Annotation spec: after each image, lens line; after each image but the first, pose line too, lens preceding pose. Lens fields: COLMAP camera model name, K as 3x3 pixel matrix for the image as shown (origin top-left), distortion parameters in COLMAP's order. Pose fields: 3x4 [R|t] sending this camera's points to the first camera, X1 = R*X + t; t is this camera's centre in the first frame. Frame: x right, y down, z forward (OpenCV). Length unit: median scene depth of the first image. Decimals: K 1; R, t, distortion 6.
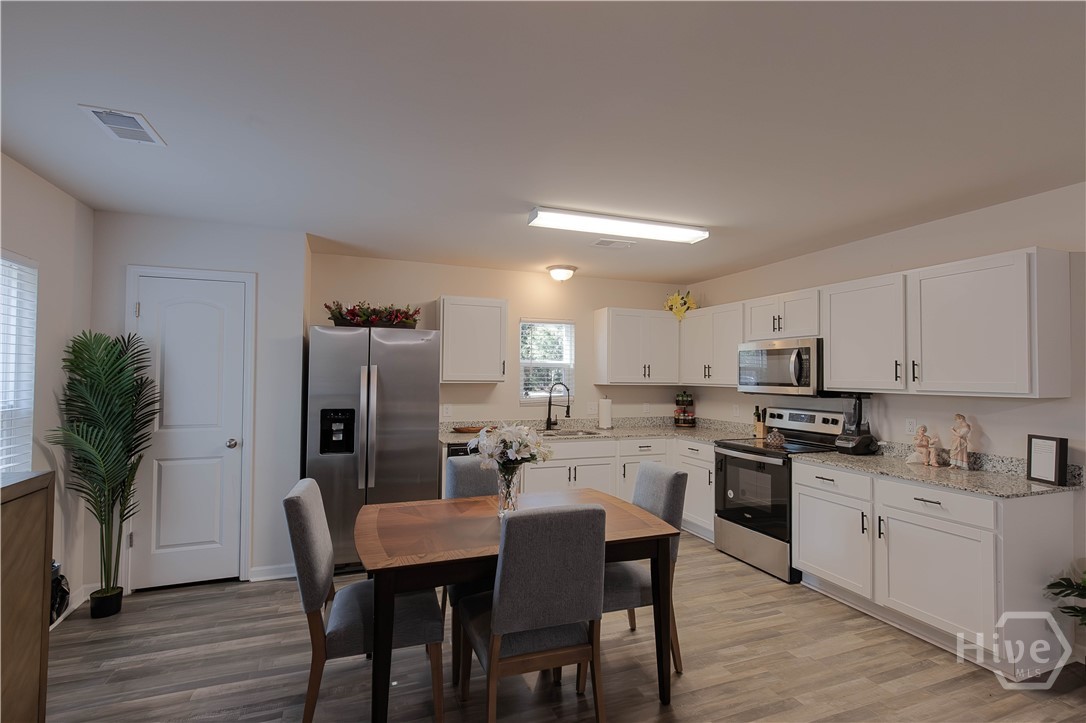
lens RADIAL K [[496.3, 0, 539.8], [0, 496.3, 368.2], [0, 0, 1]] dist [0.005437, -0.001065]
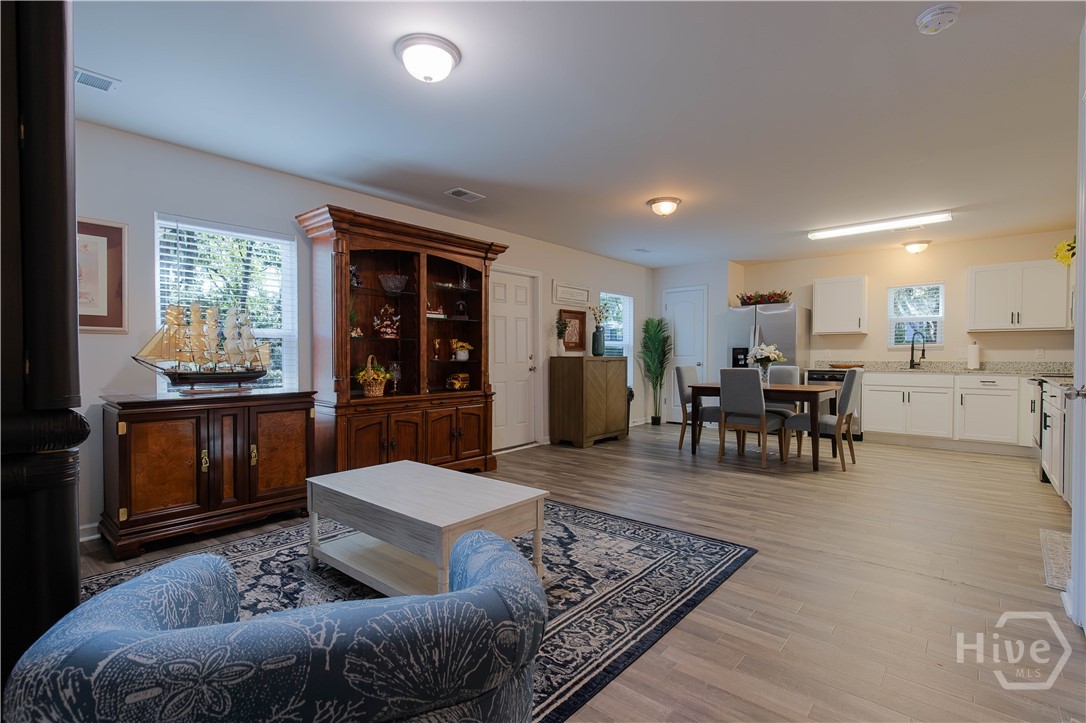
lens RADIAL K [[496.3, 0, 548.2], [0, 496.3, 364.2], [0, 0, 1]] dist [0.005437, -0.001065]
pose [[0.489972, 0.006463, -0.871714, 0.774073], [0.017698, 0.999693, 0.017359, 0.081629], [0.871558, -0.023933, 0.489707, -0.524879]]
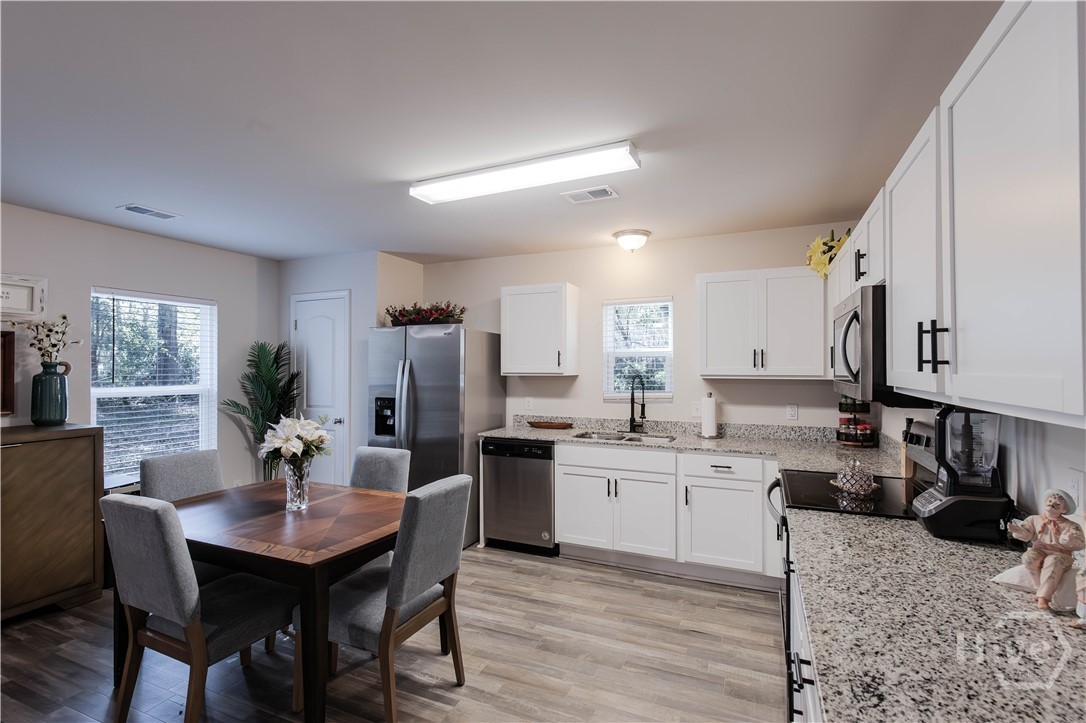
lens RADIAL K [[496.3, 0, 540.3], [0, 496.3, 363.9], [0, 0, 1]] dist [0.005437, -0.001065]
pose [[0.722745, -0.014260, -0.690967, 0.541656], [0.018731, 0.999824, -0.001042, 0.009315], [0.690861, -0.012190, 0.722885, 0.335634]]
